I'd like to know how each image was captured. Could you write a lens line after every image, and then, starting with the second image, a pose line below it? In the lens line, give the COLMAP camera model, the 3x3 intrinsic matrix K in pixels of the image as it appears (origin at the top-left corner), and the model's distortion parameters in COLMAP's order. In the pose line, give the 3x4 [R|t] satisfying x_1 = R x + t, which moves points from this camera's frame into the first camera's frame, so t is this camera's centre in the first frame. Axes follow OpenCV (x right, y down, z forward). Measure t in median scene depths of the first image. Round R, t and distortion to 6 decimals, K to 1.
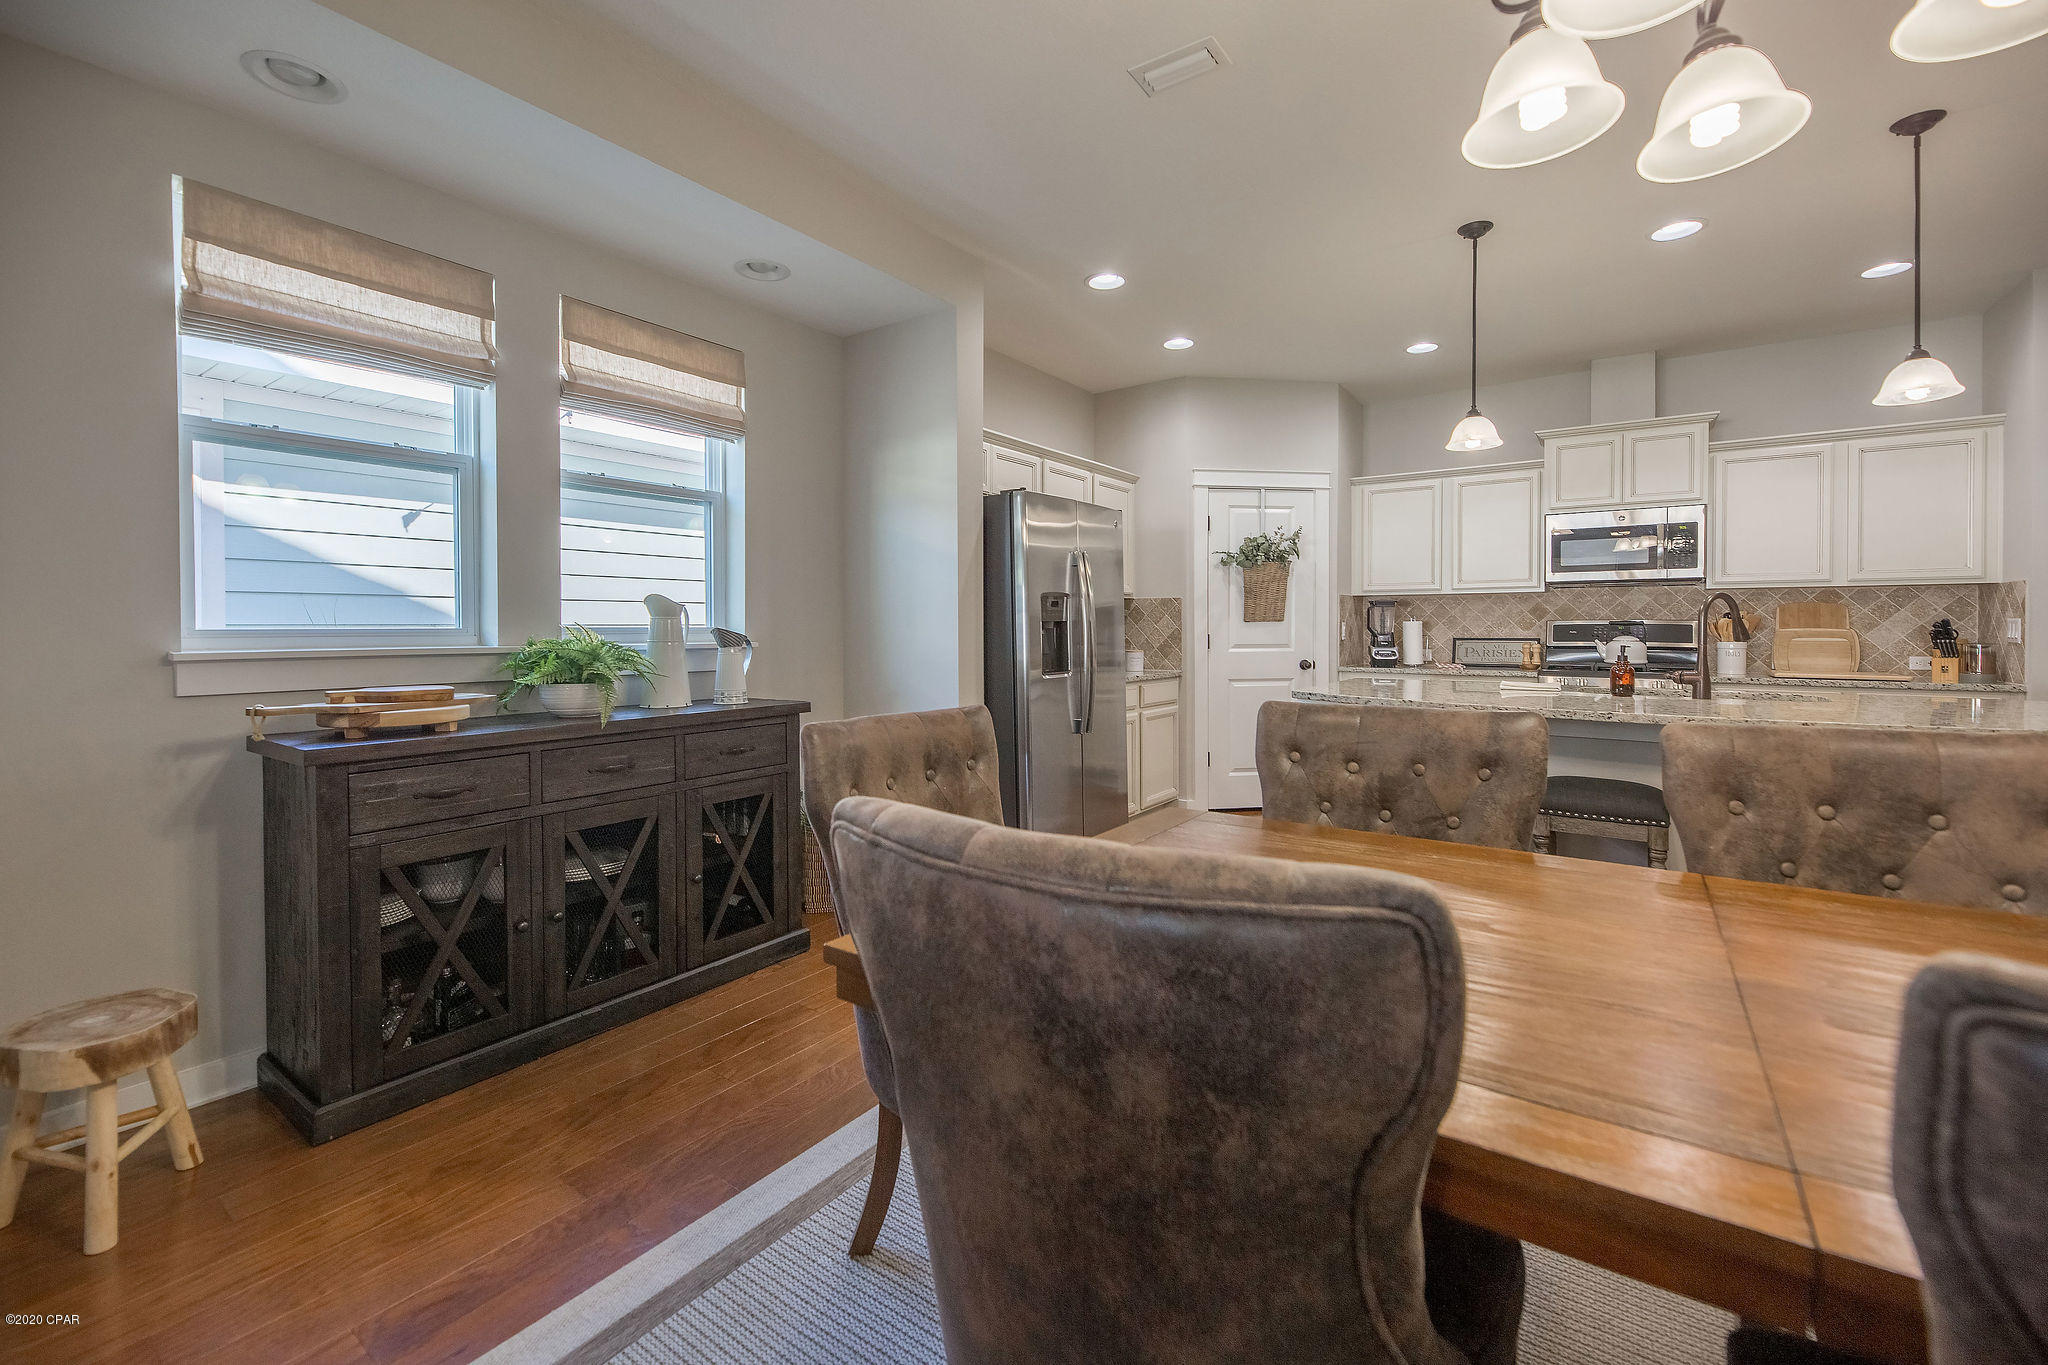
lens RADIAL K [[849.0, 0, 1018.3], [0, 849.0, 637.1], [0, 0, 1]] dist [-0.001856, -0.000920]
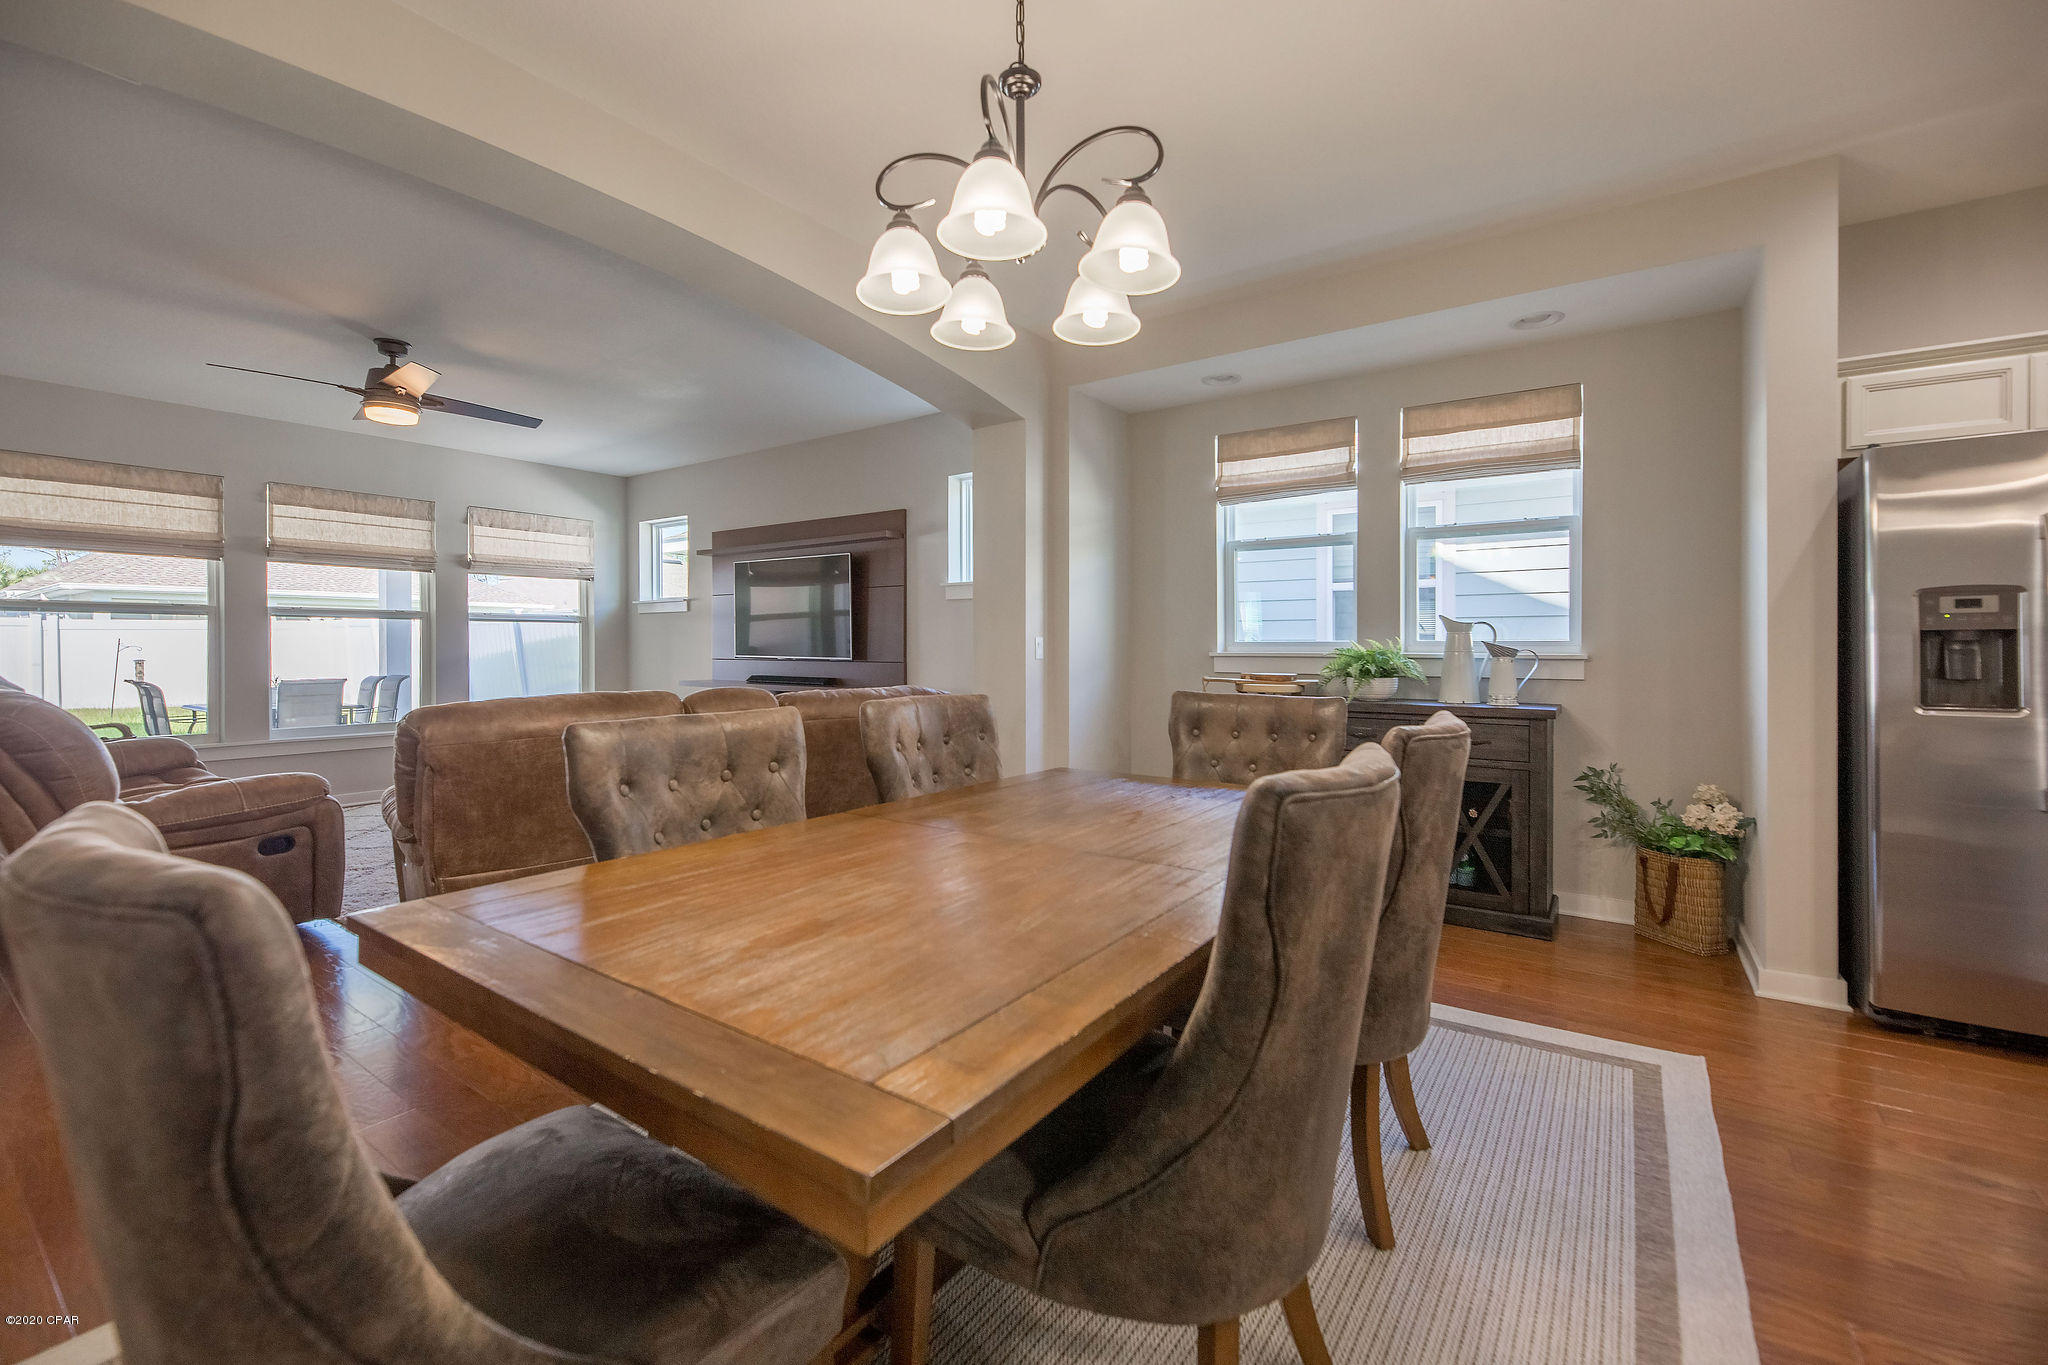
lens RADIAL K [[861.2, 0, 1012.3], [0, 861.2, 649.6], [0, 0, 1]] dist [-0.002403, -0.000821]
pose [[0.001109, 0.006594, -0.999978, 0.845564], [-0.011663, 0.999910, 0.006581, 0.001731], [0.999931, 0.011655, 0.001186, 0.317259]]
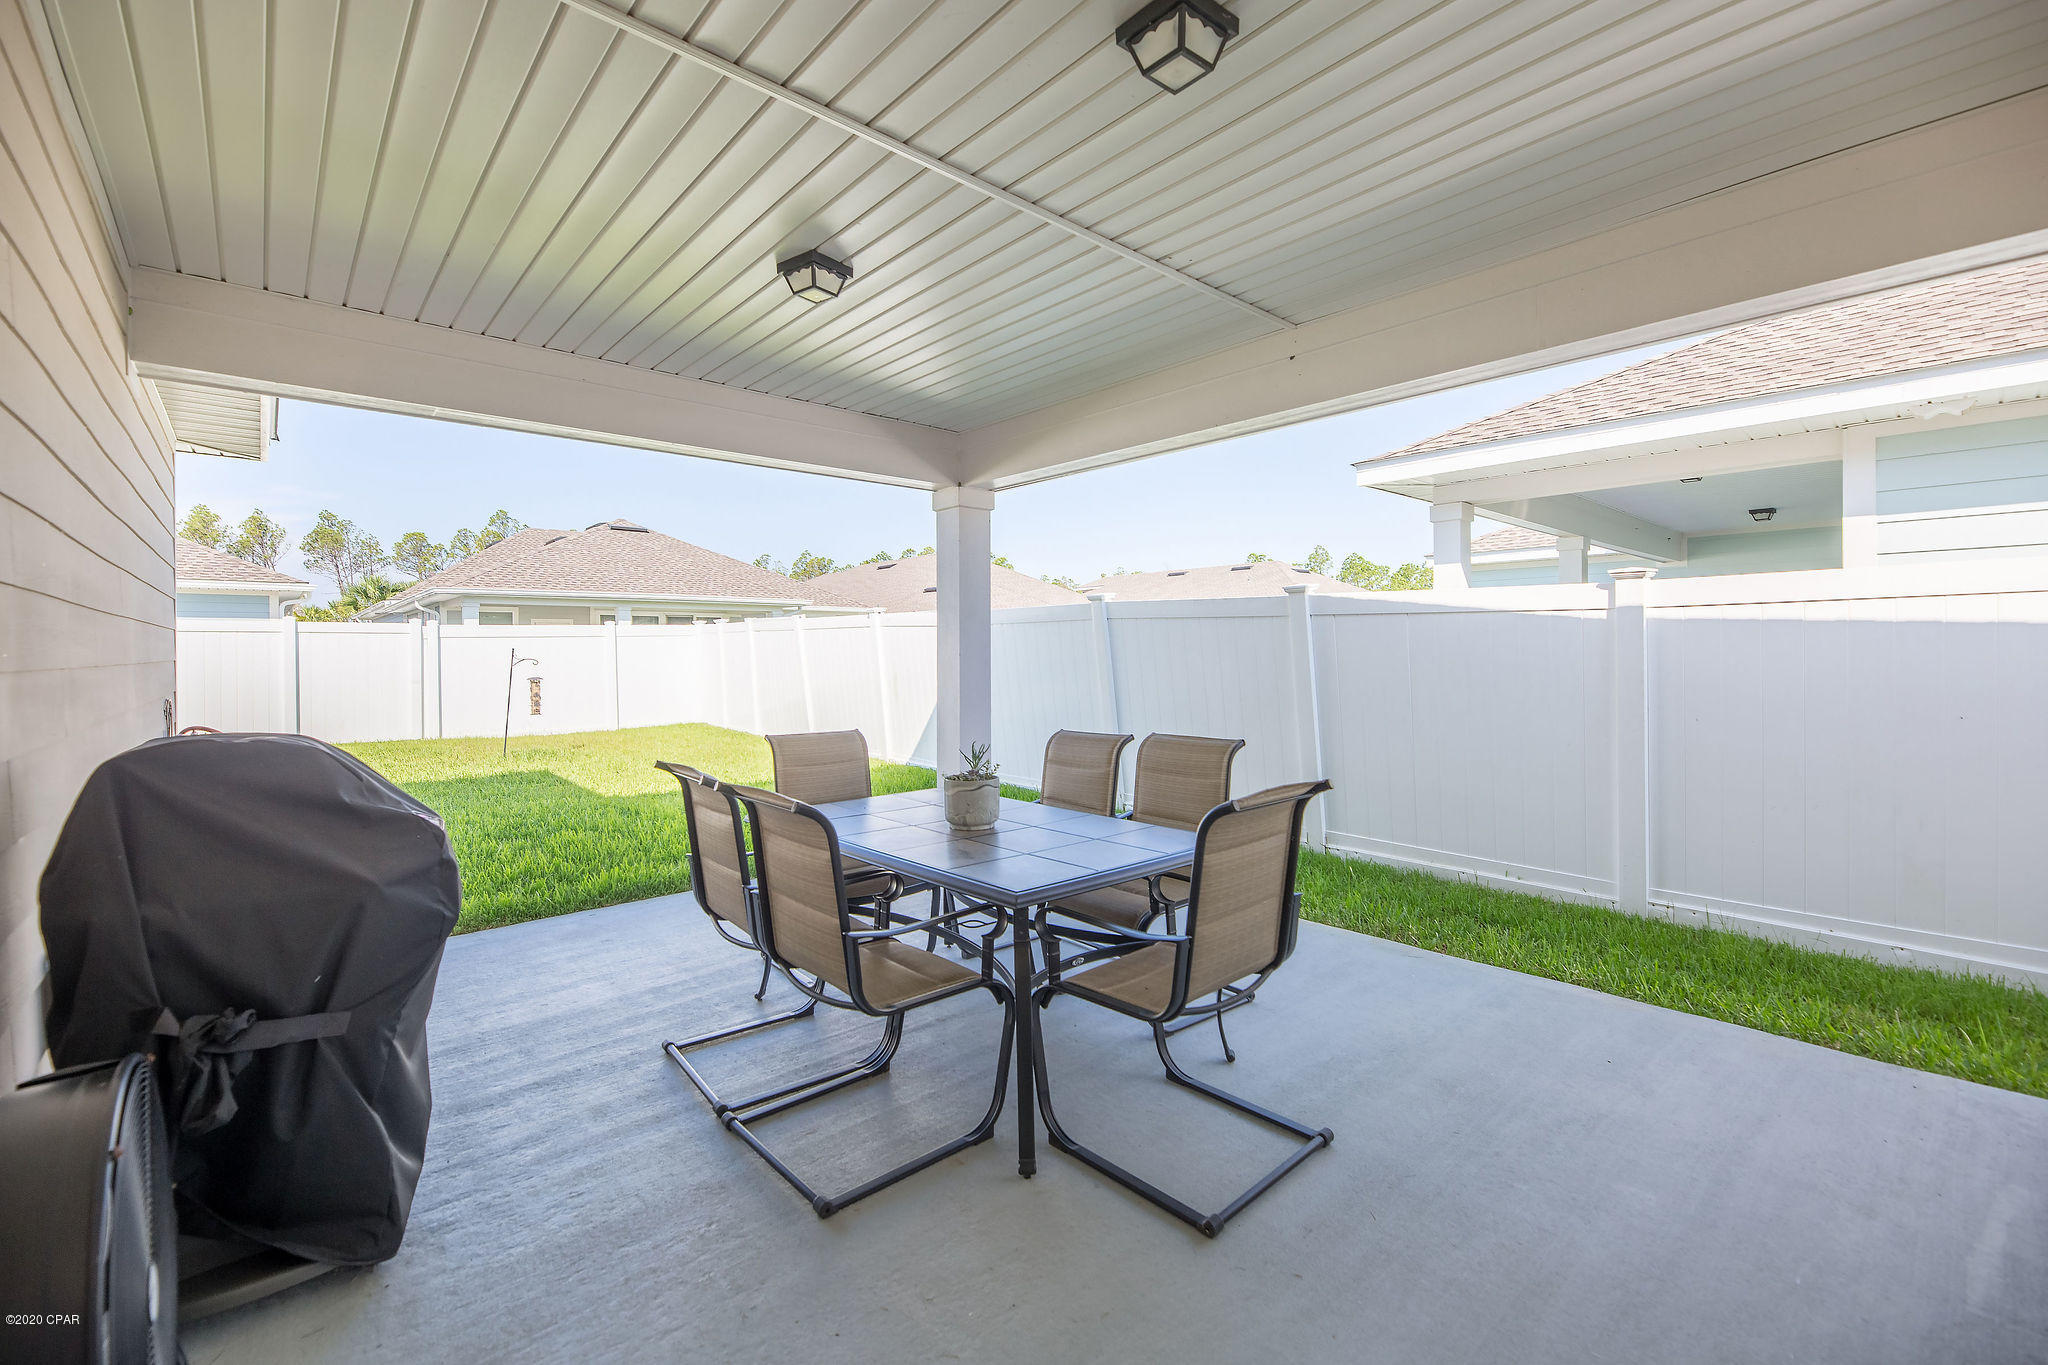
lens RADIAL K [[861.2, 0, 1012.3], [0, 861.2, 649.6], [0, 0, 1]] dist [-0.002403, -0.000821]
pose [[-0.232600, 0.000989, -0.972572, -0.878712], [-0.006861, 0.999973, 0.002658, 0.011115], [0.972548, 0.007291, -0.232587, -1.711461]]
